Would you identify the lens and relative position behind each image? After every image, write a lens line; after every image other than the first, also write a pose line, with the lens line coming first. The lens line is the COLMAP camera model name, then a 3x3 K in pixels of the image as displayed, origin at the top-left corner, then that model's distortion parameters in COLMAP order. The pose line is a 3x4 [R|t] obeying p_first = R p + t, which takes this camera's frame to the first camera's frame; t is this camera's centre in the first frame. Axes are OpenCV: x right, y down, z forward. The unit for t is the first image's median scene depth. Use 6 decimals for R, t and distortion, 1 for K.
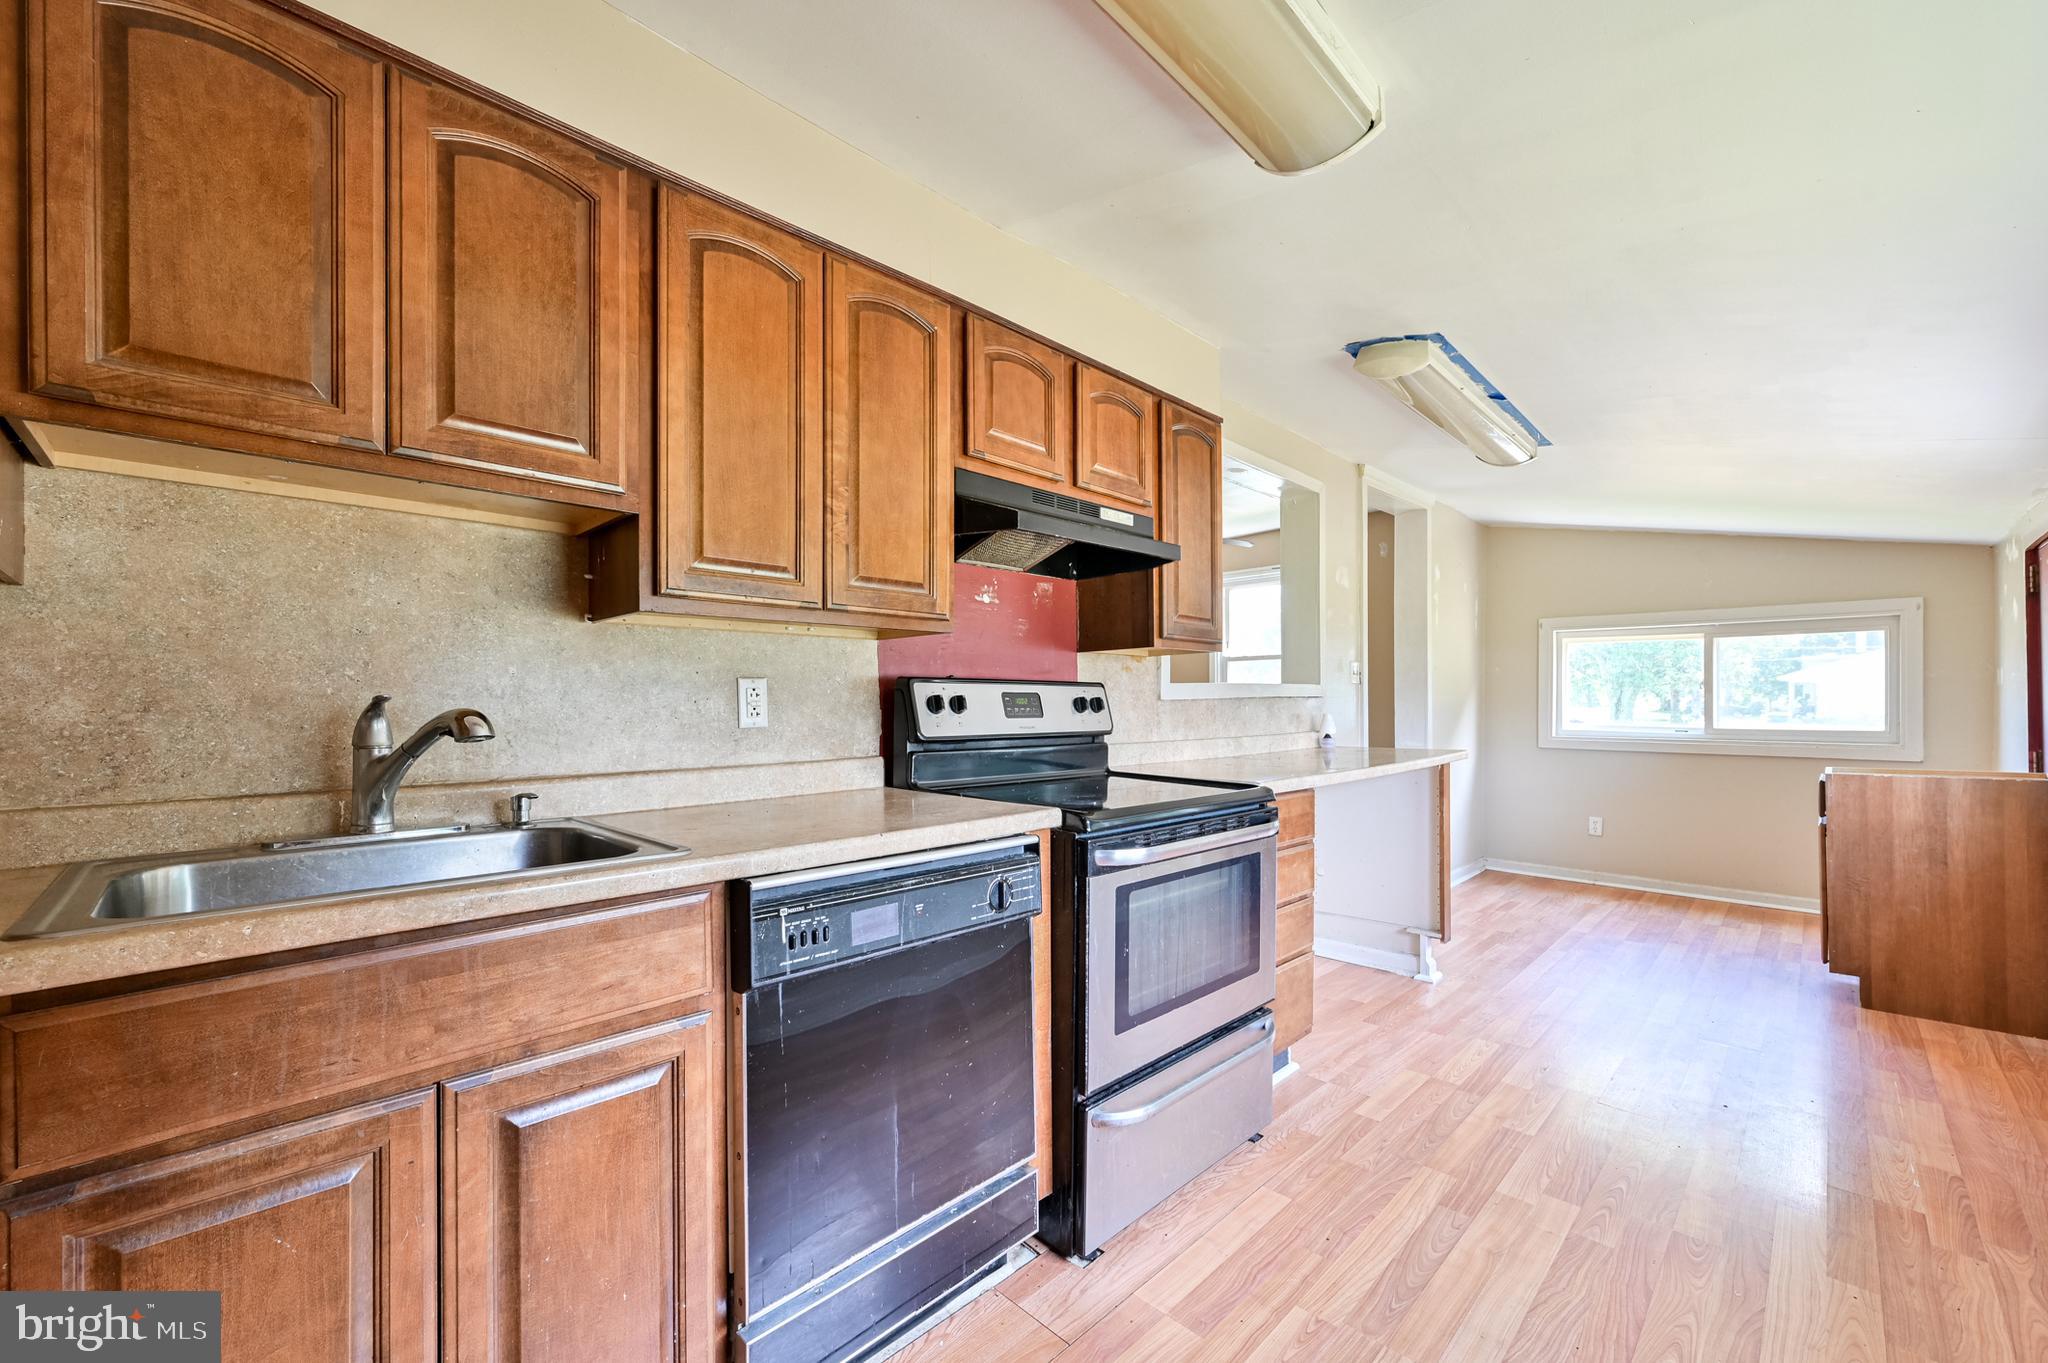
lens RADIAL K [[811.9, 0, 1029.0], [0, 811.9, 717.6], [0, 0, 1]] dist [-0.001269, 0.000052]
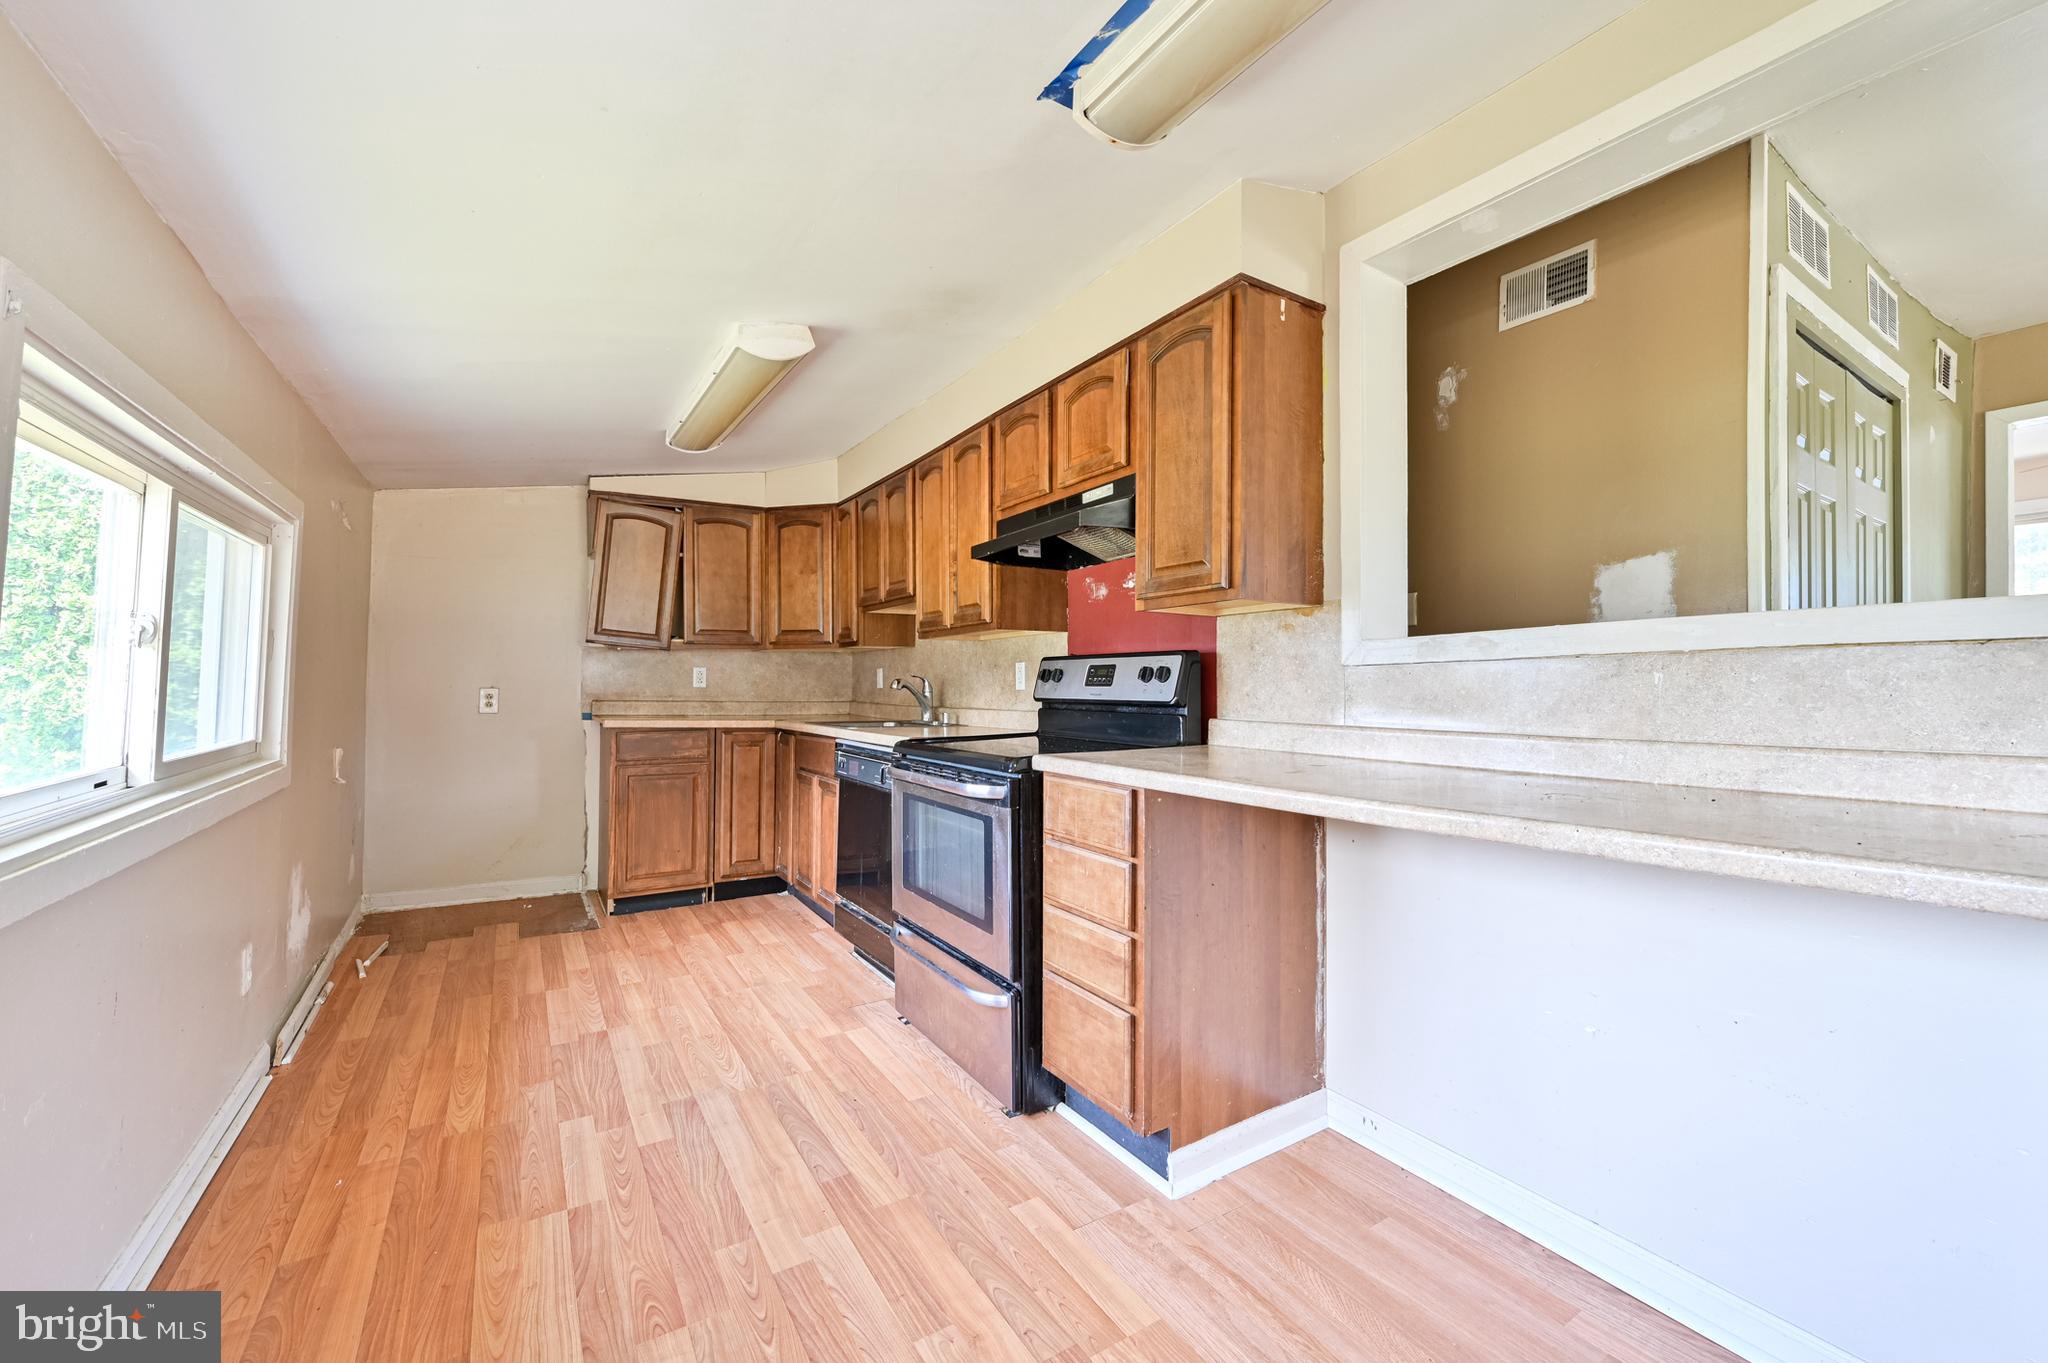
lens RADIAL K [[804.6, 0, 1021.8], [0, 804.6, 694.1], [0, 0, 1]] dist [-0.001695, 0.000087]
pose [[-0.220141, 0.011511, -0.975400, 1.264000], [-0.018566, 0.999700, 0.015988, -0.005184], [0.975291, 0.021629, -0.219861, 1.261574]]
